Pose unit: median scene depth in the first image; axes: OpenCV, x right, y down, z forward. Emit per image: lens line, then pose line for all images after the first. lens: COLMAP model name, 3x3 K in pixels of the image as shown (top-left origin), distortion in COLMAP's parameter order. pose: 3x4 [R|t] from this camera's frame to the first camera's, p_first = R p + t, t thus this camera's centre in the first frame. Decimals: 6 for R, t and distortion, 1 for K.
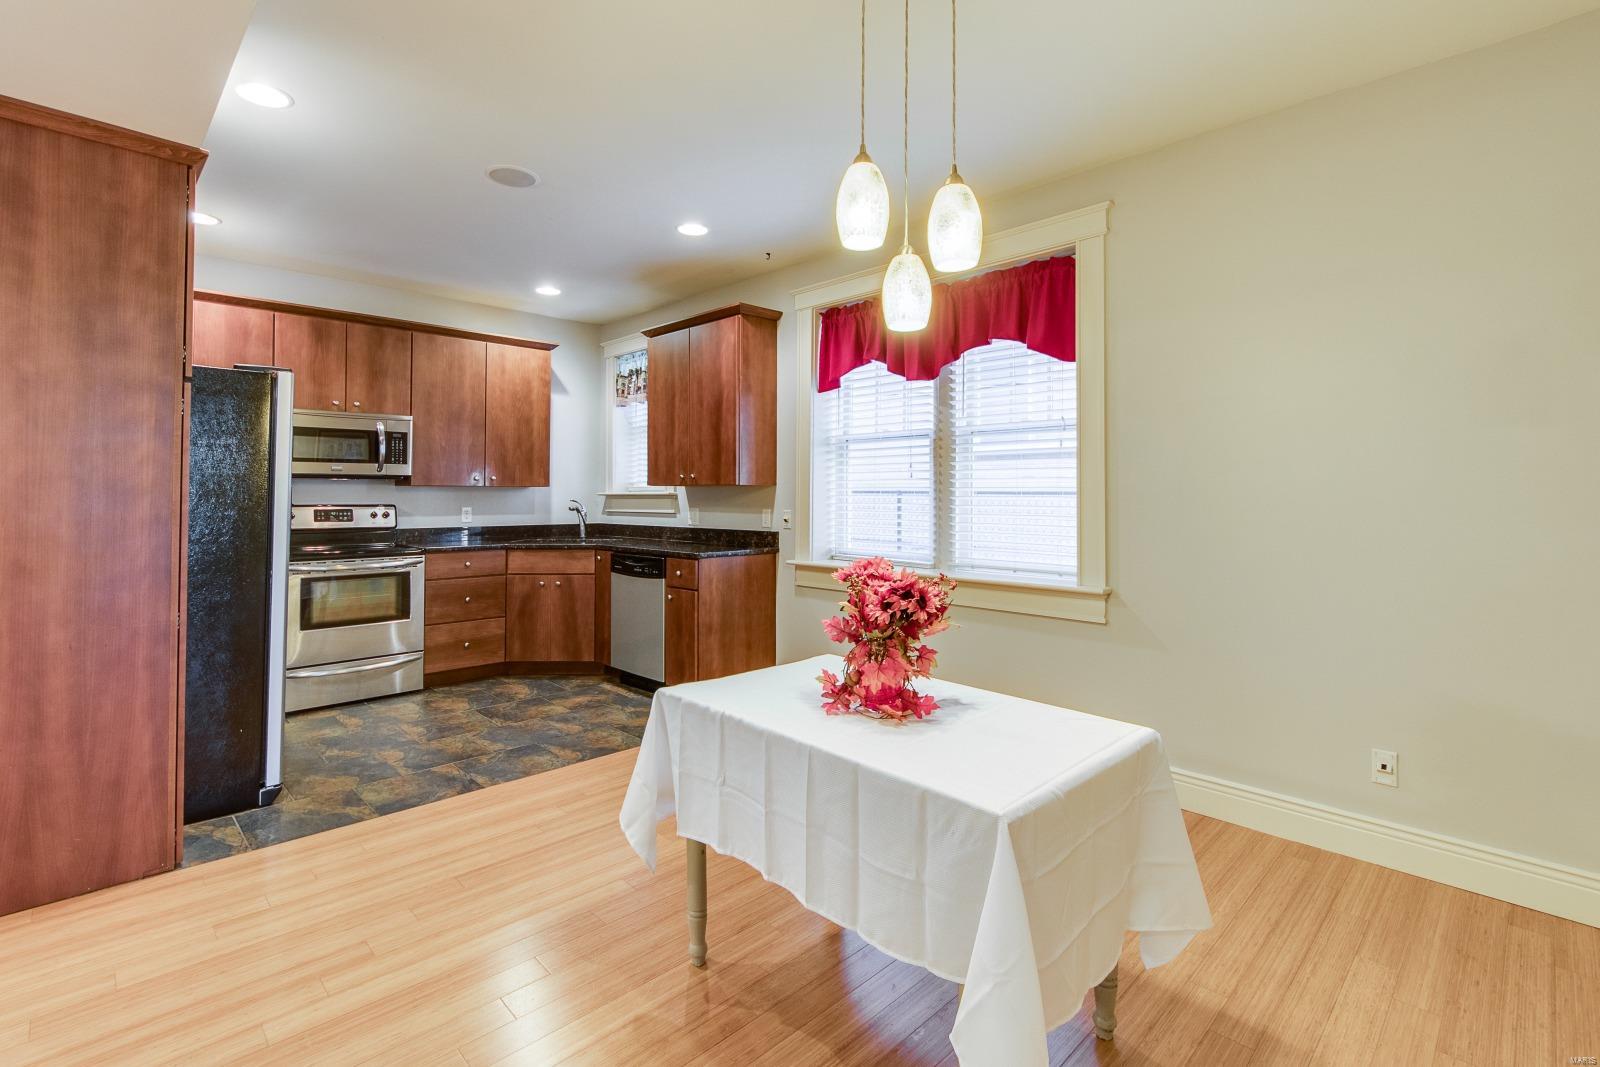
lens RADIAL K [[742.1, 0, 786.9], [0, 742.1, 476.7], [0, 0, 1]] dist [0.000687, -0.002173]
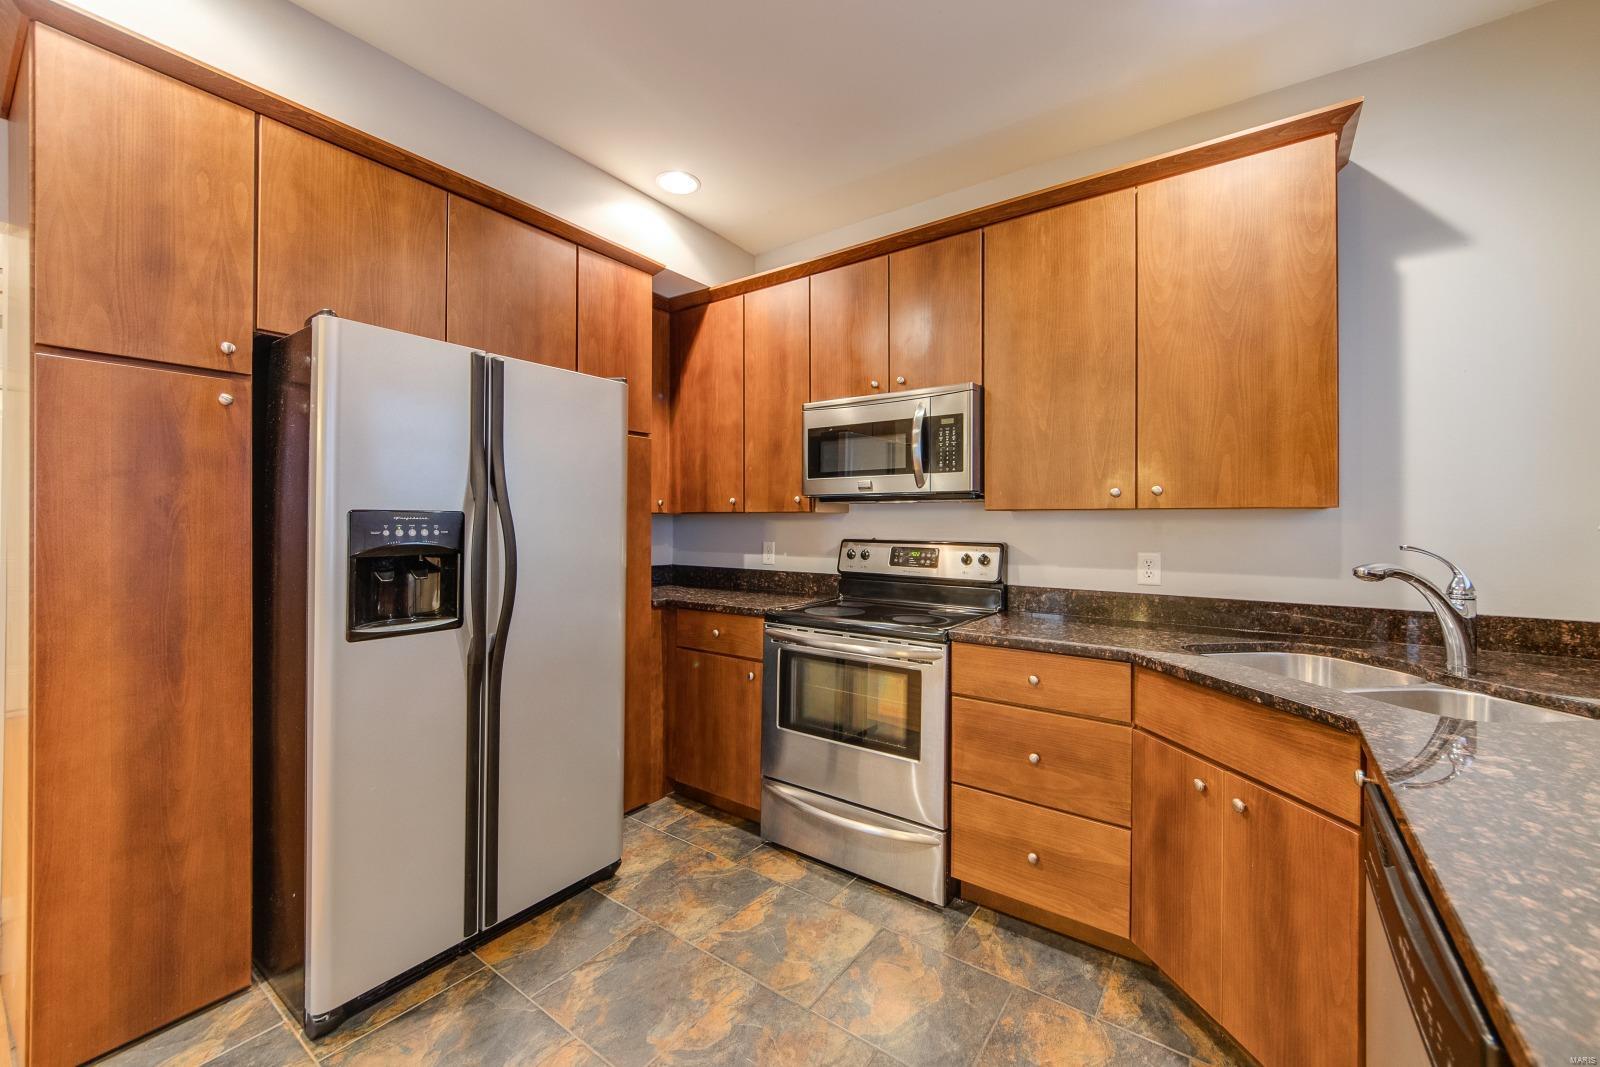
lens RADIAL K [[629.4, 0, 793.3], [0, 629.4, 518.1], [0, 0, 1]] dist [0.001157, -0.000510]
pose [[0.175516, -0.006251, -0.984457, -0.090517], [0.020079, 0.999795, -0.002769, 0.020089], [0.984272, -0.019281, 0.175606, 0.954250]]
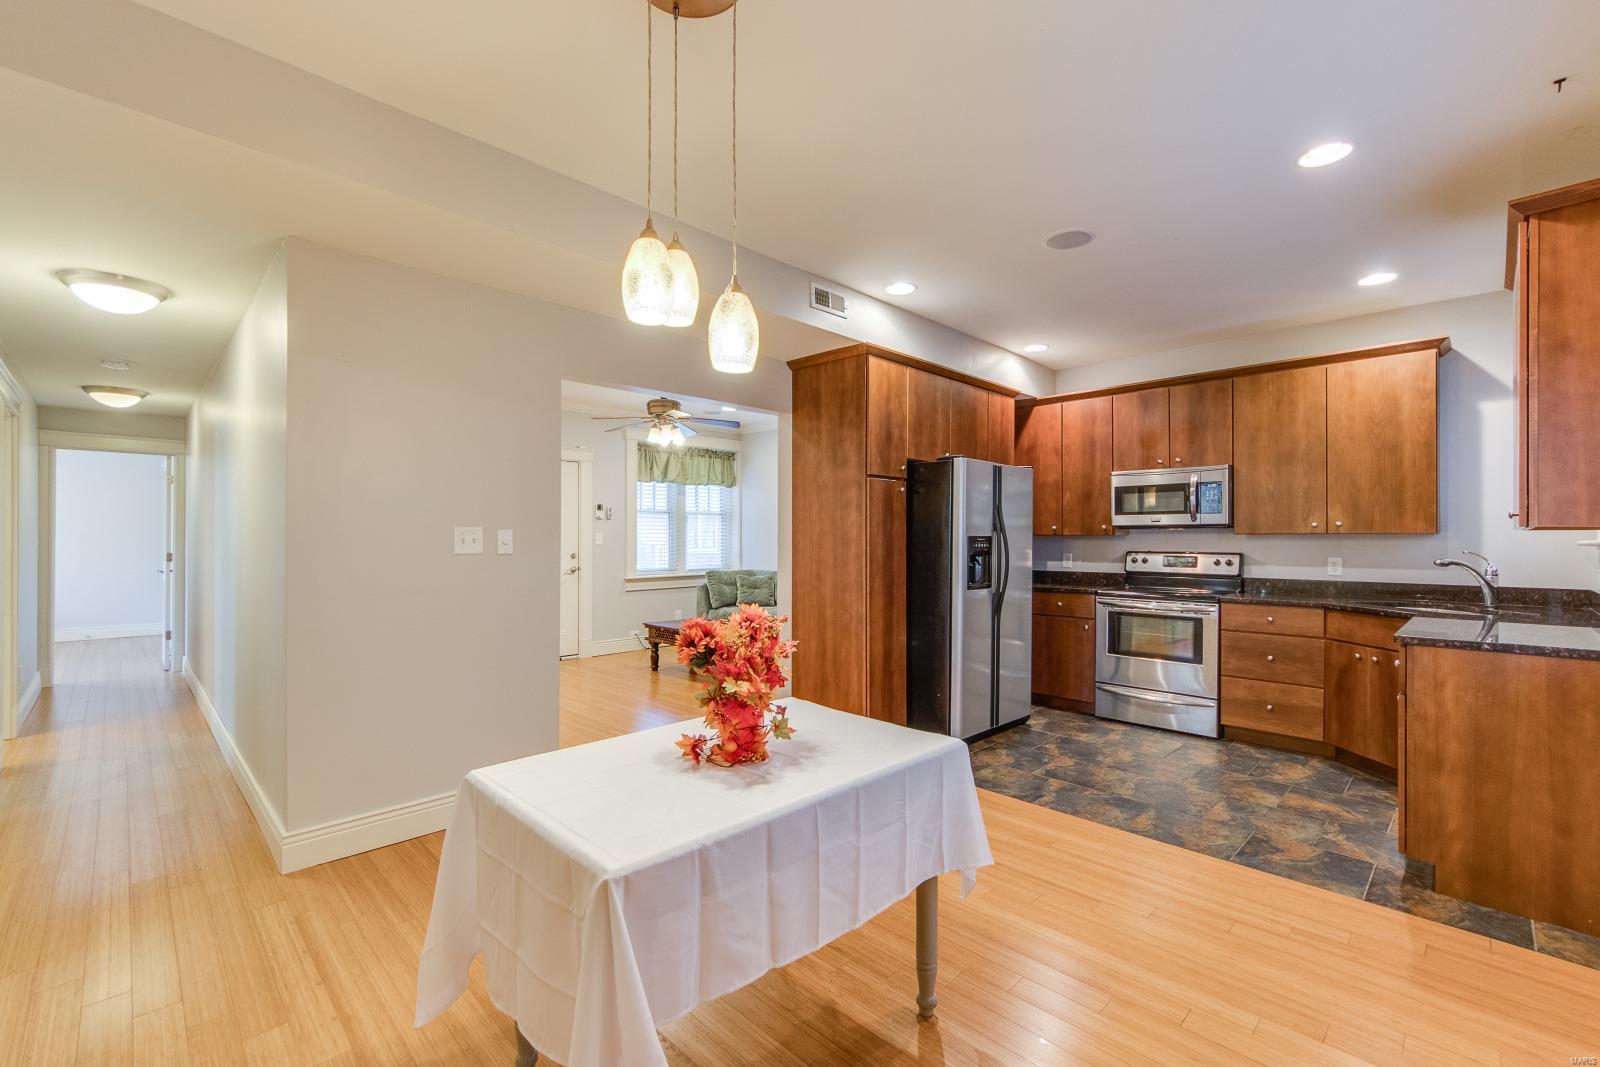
lens RADIAL K [[681.5, 0, 795.9], [0, 681.5, 536.2], [0, 0, 1]] dist [-0.001277, -0.001438]
pose [[0.010545, -0.006909, -0.999921, 0.485728], [0.020541, 0.999767, -0.006691, 0.010848], [0.999733, -0.020469, 0.010685, 0.496373]]
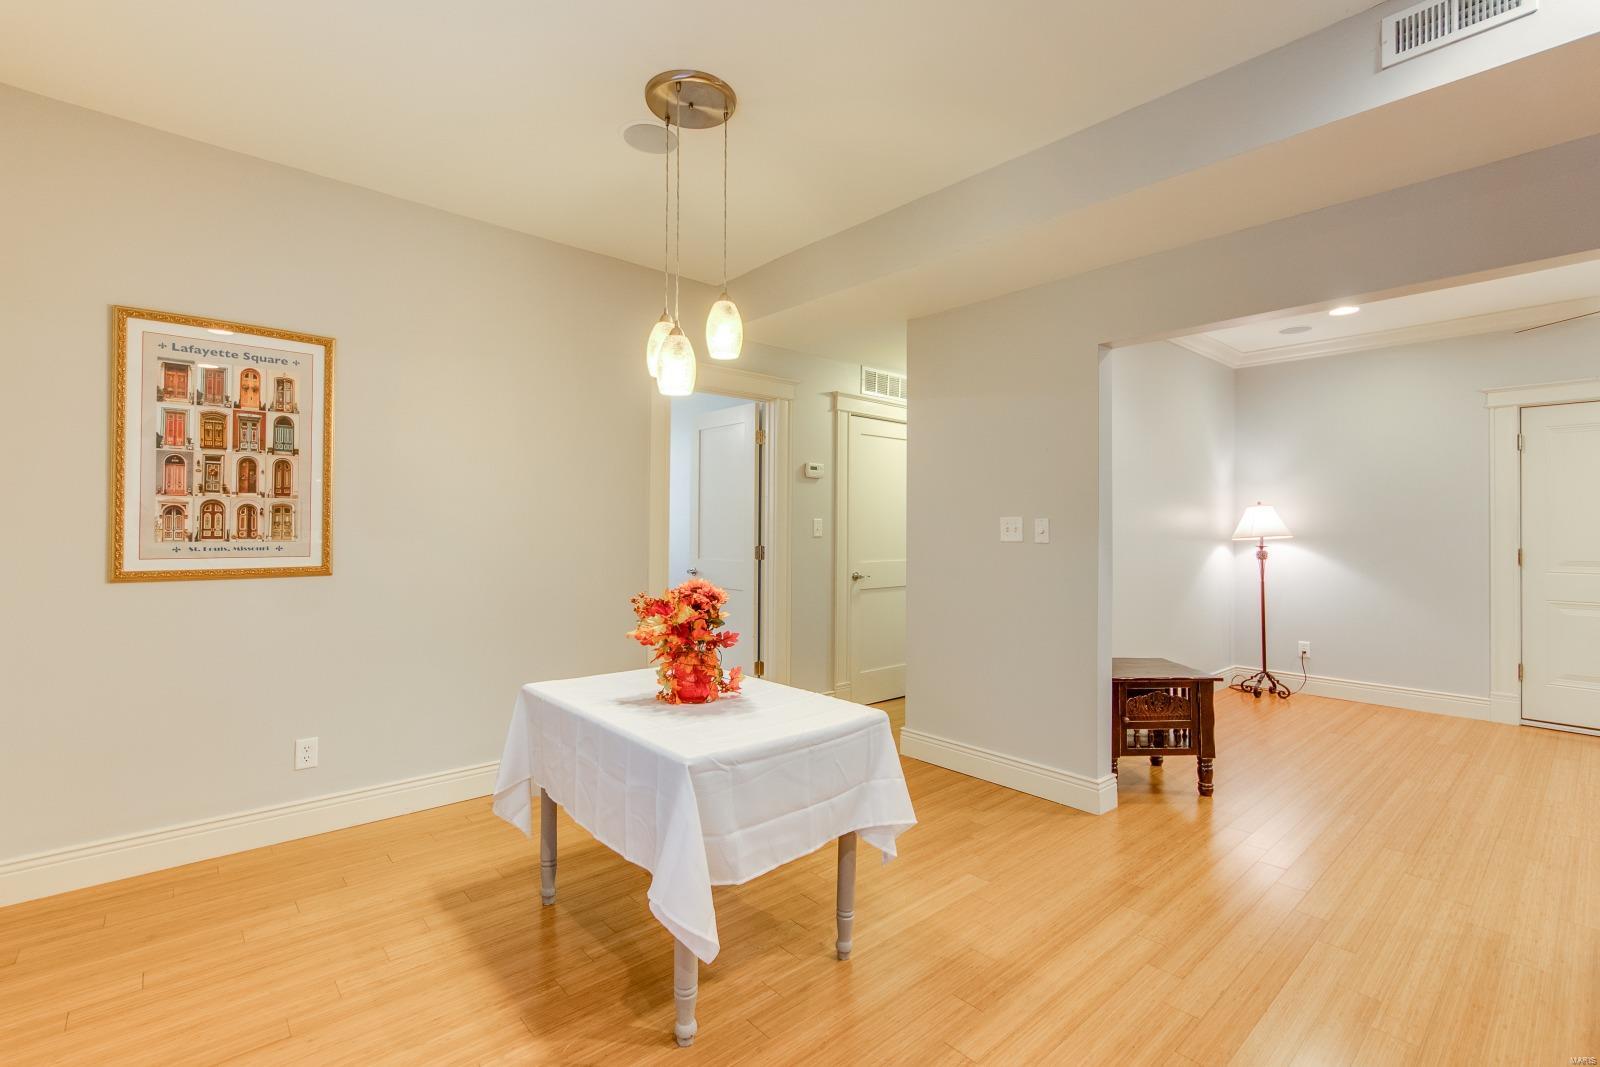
lens RADIAL K [[722.4, 0, 786.6], [0, 722.4, 517.8], [0, 0, 1]] dist [-0.002378, -0.000022]
pose [[-0.998615, -0.008958, 0.051854, -0.041333], [-0.010722, 0.999369, -0.033848, 0.021835], [-0.051518, -0.034357, -0.998081, 1.019864]]
